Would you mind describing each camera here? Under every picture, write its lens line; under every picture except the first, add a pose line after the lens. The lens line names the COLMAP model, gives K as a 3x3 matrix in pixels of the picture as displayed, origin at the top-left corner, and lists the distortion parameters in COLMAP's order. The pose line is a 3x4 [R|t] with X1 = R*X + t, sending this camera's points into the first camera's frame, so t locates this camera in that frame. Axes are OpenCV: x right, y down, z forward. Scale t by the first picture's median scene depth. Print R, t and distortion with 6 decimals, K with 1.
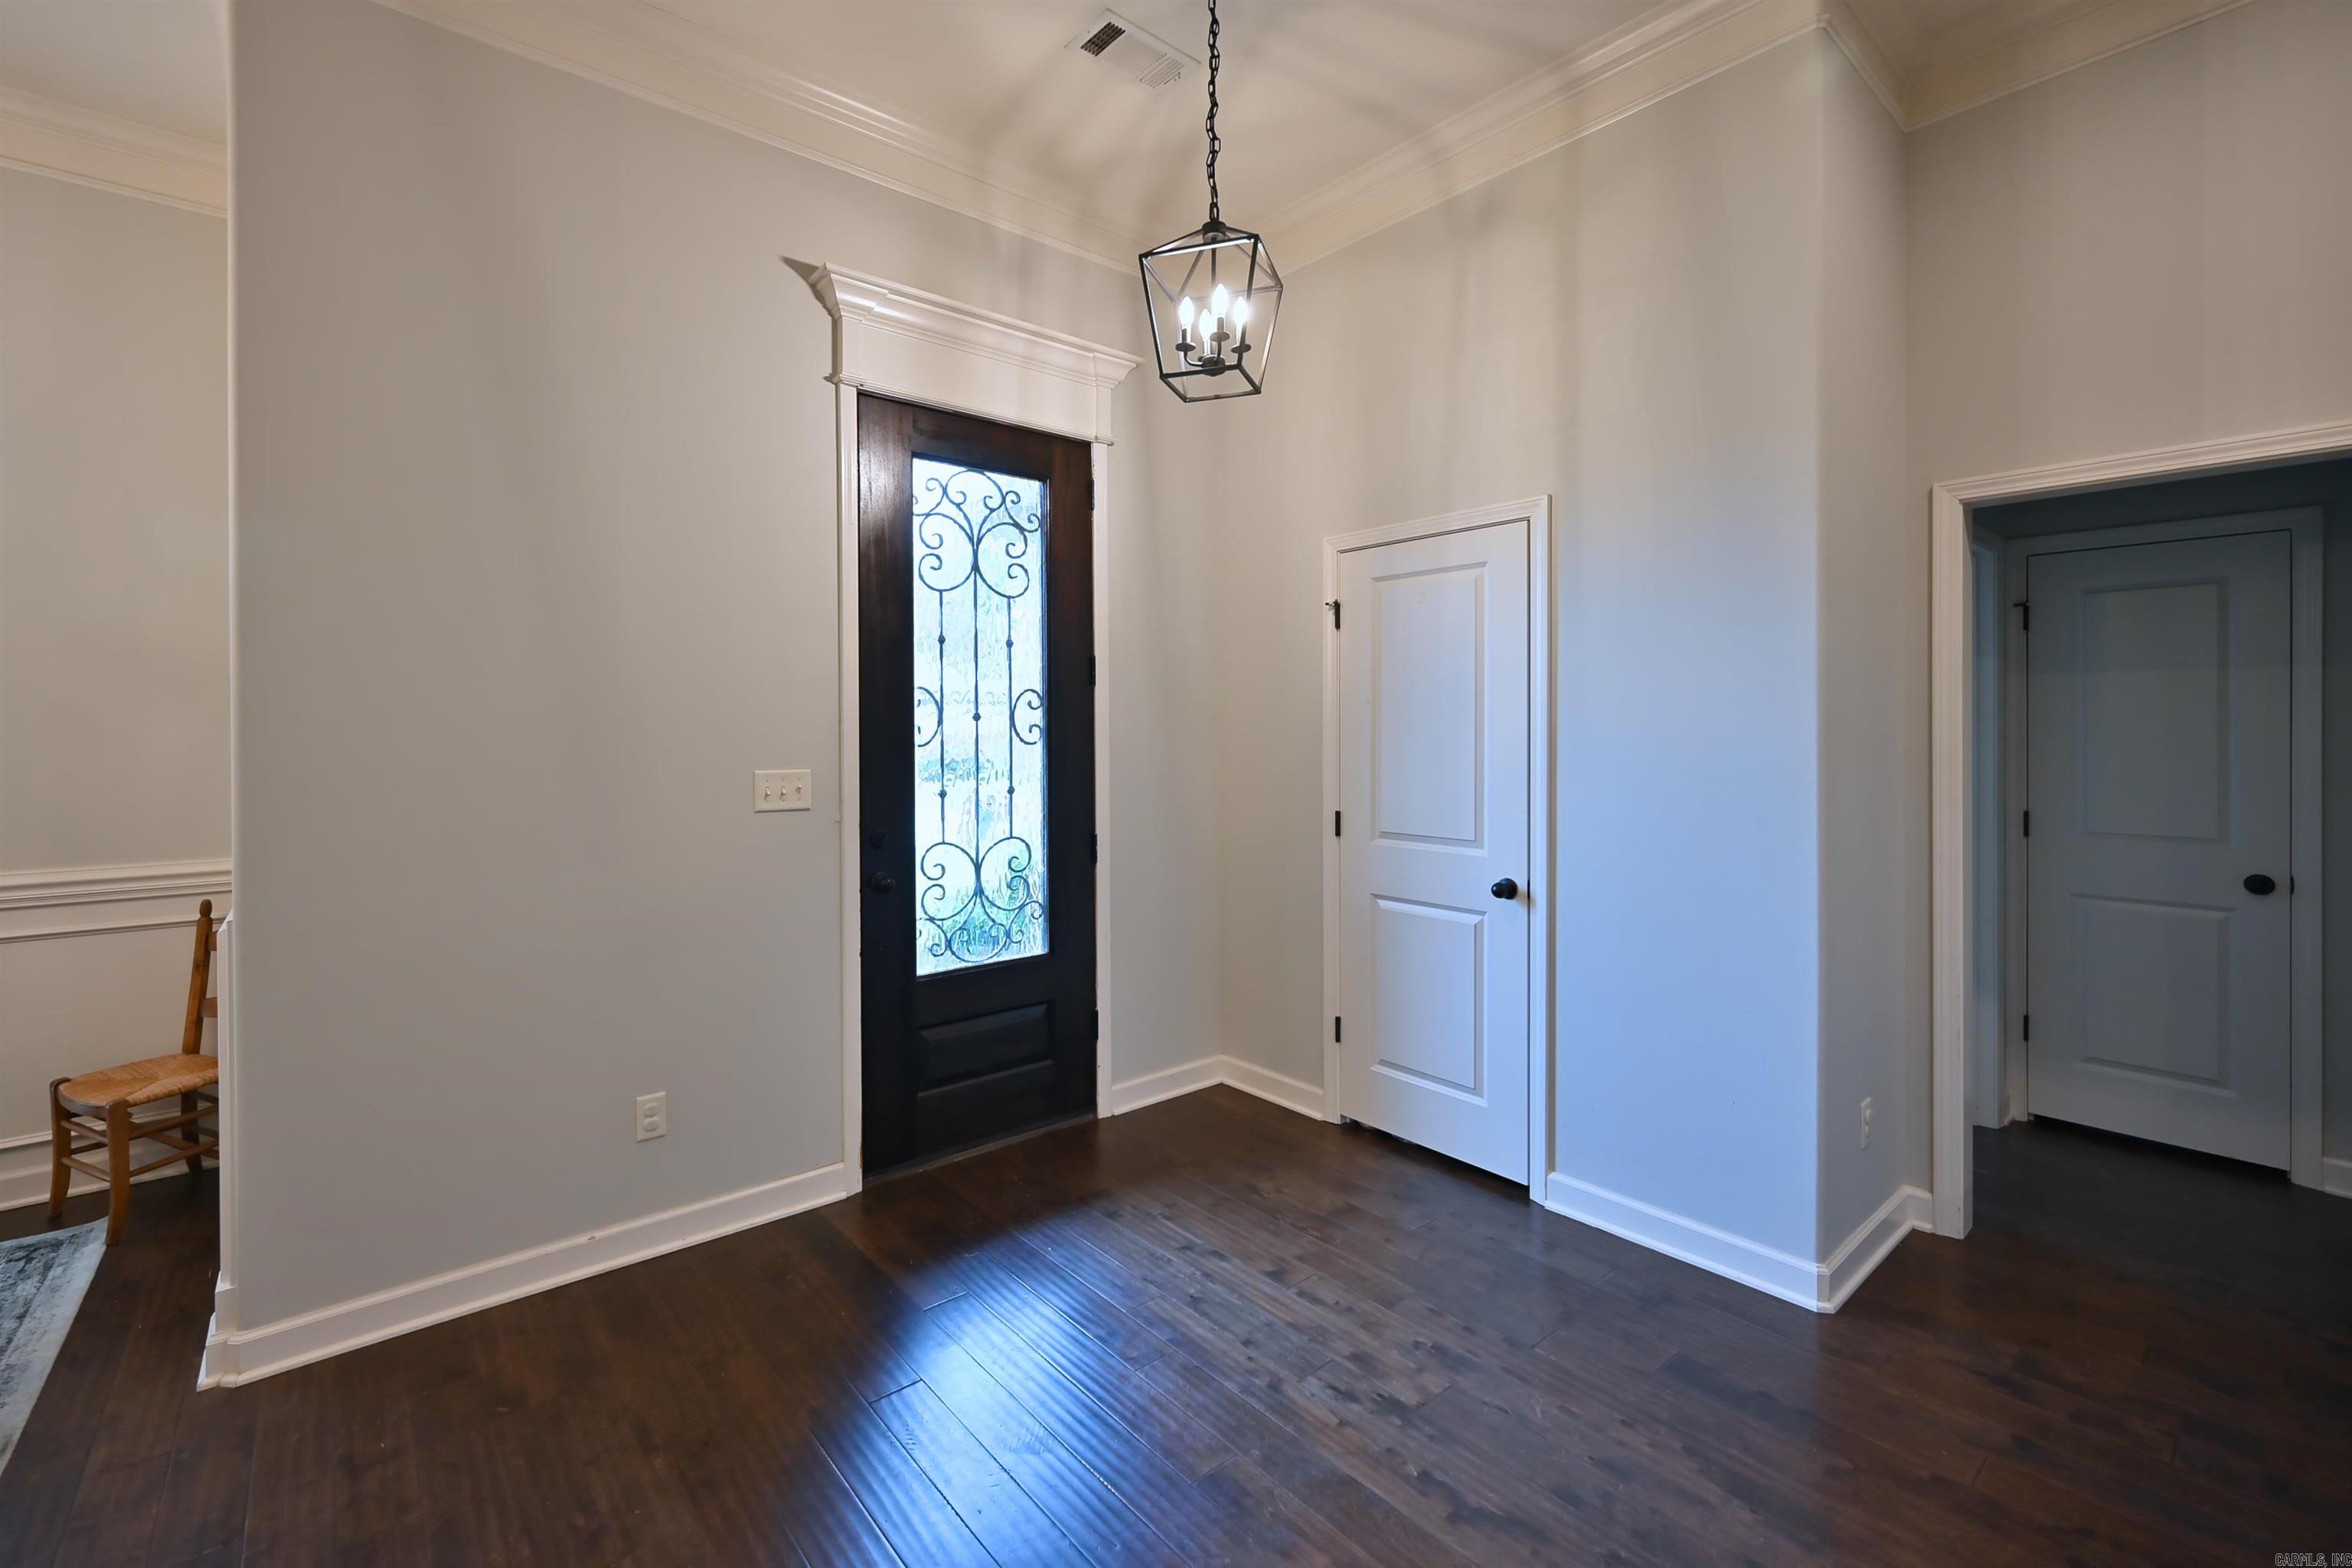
lens RADIAL K [[1032.5, 0, 1138.3], [0, 1032.5, 736.2], [0, 0, 1]] dist [0.003403, 0.000752]
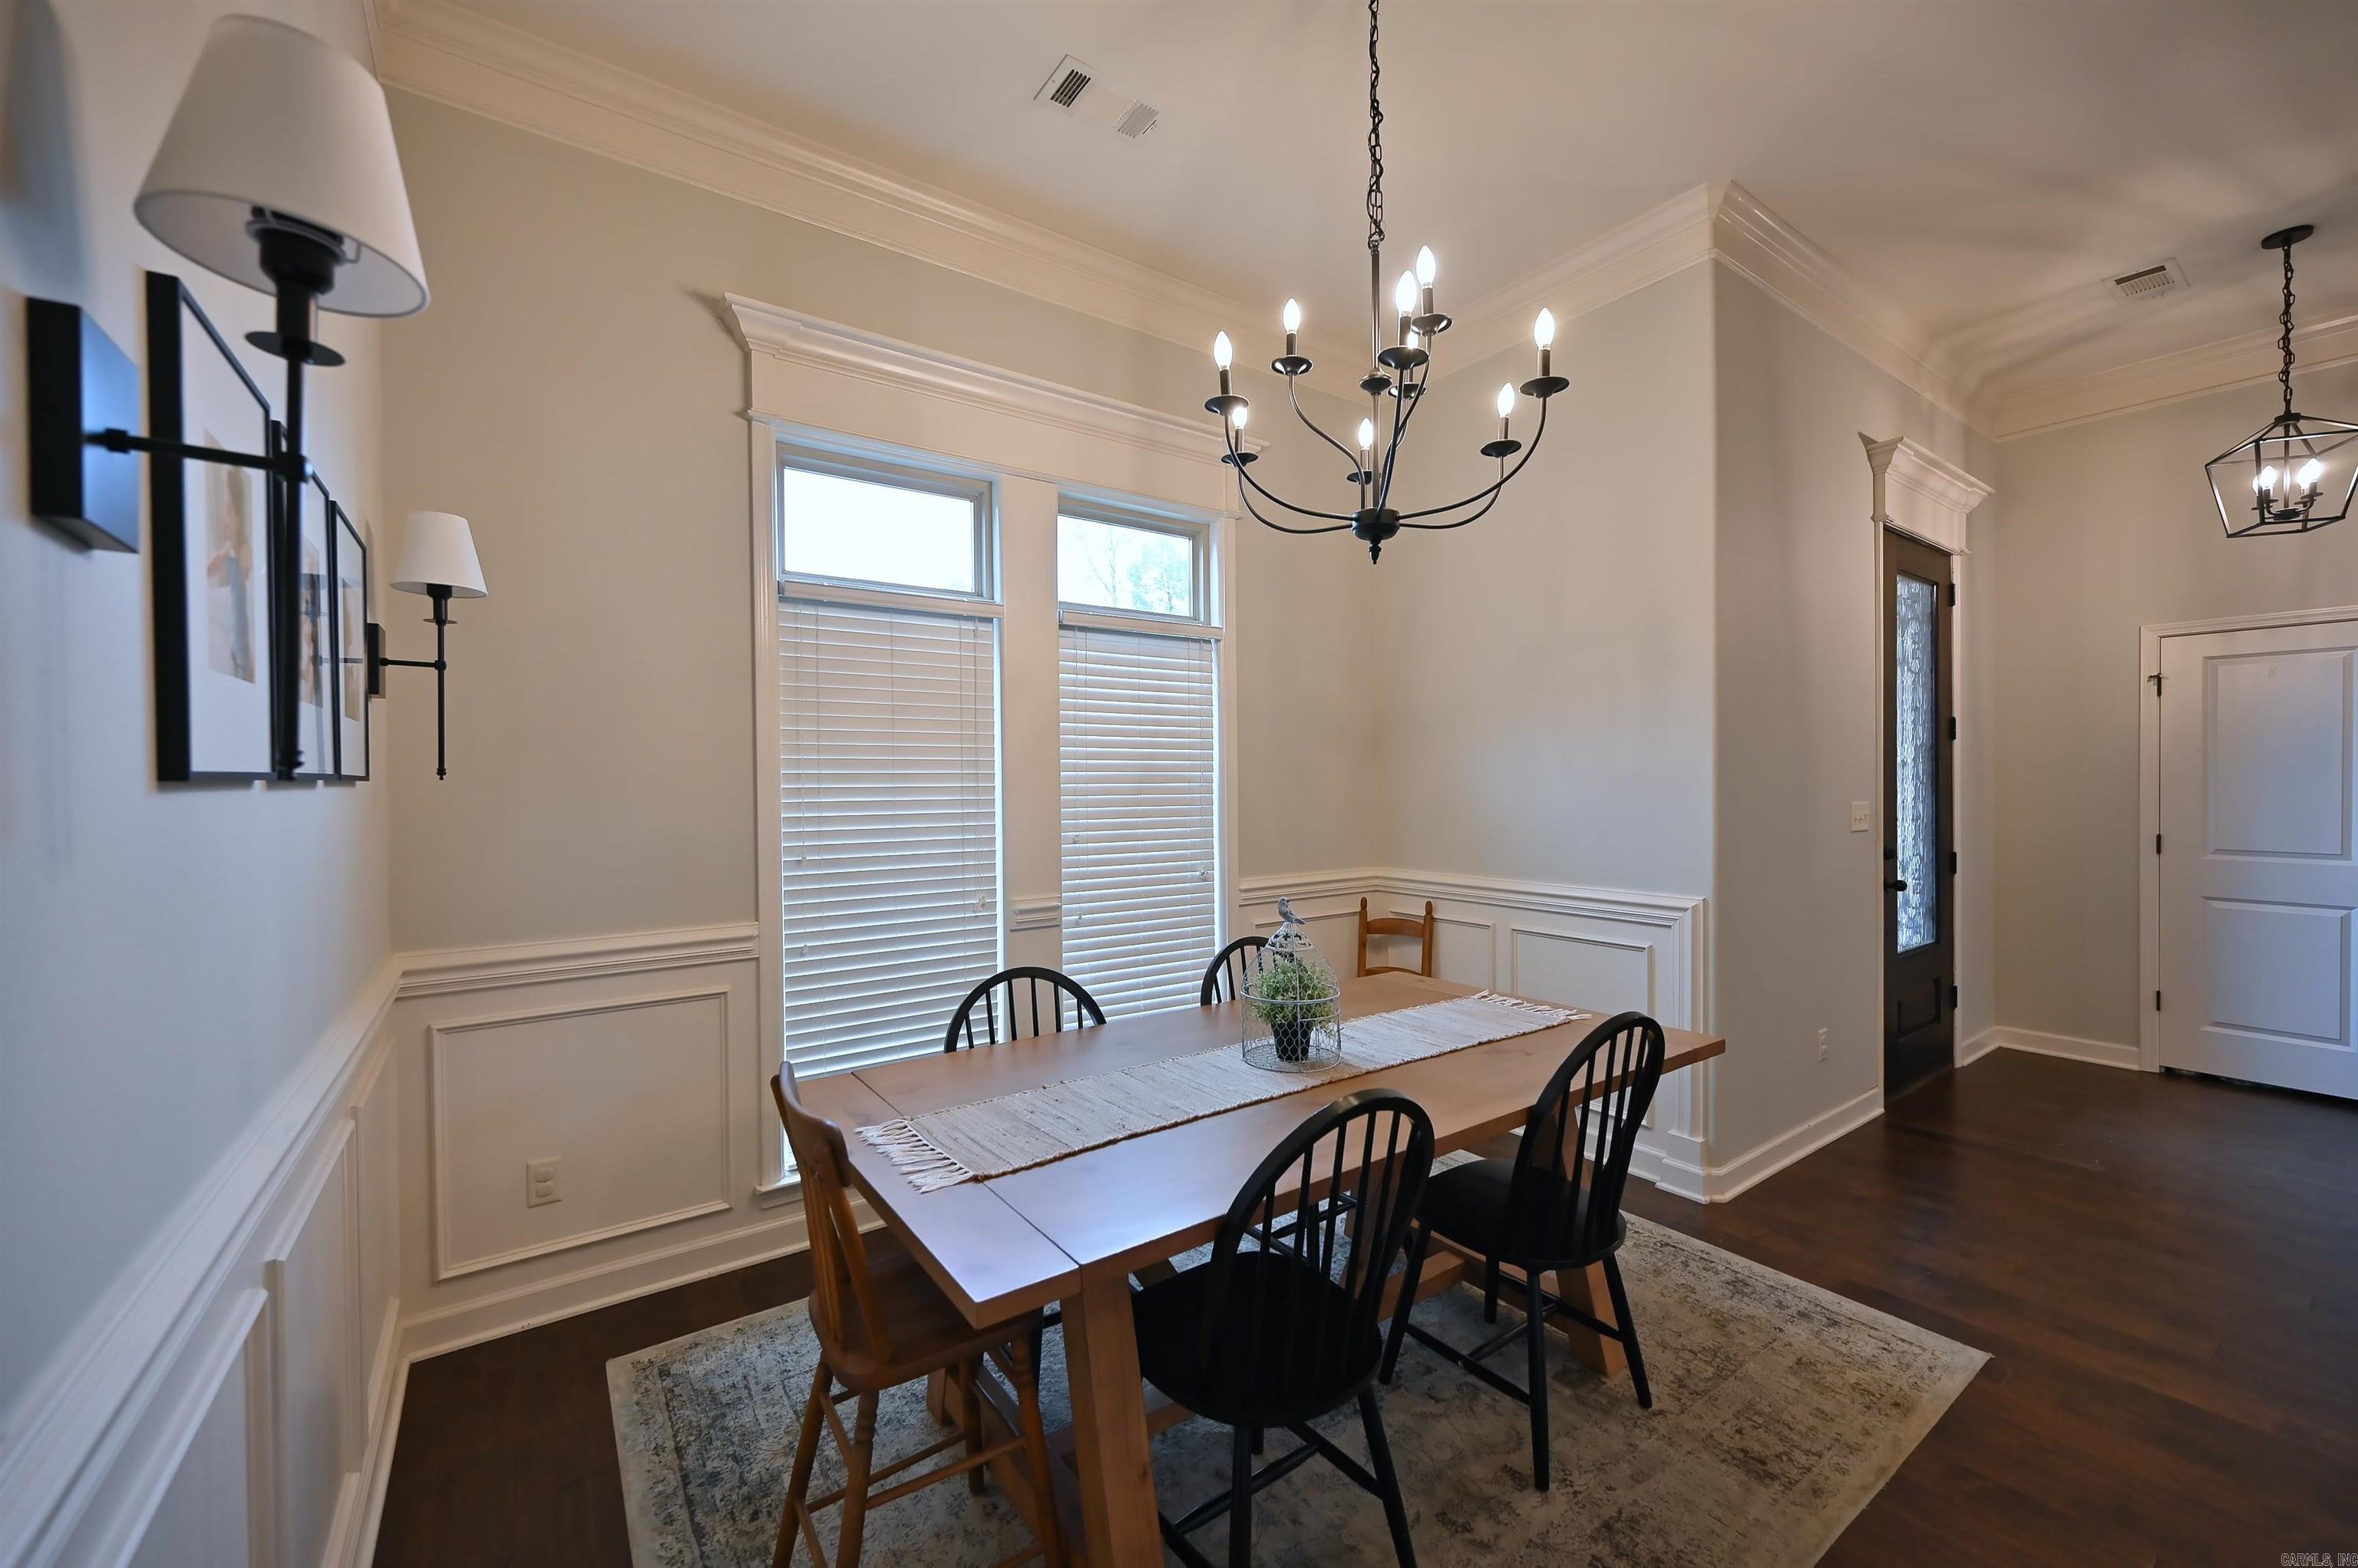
lens RADIAL K [[941.5, 0, 1181.6], [0, 941.5, 787.7], [0, 0, 1]] dist [-0.003476, 0.000500]
pose [[0.998335, -0.003007, -0.057600, -1.068624], [0.003502, 0.999958, 0.008490, -0.000524], [0.057572, -0.008678, 0.998304, -0.281713]]
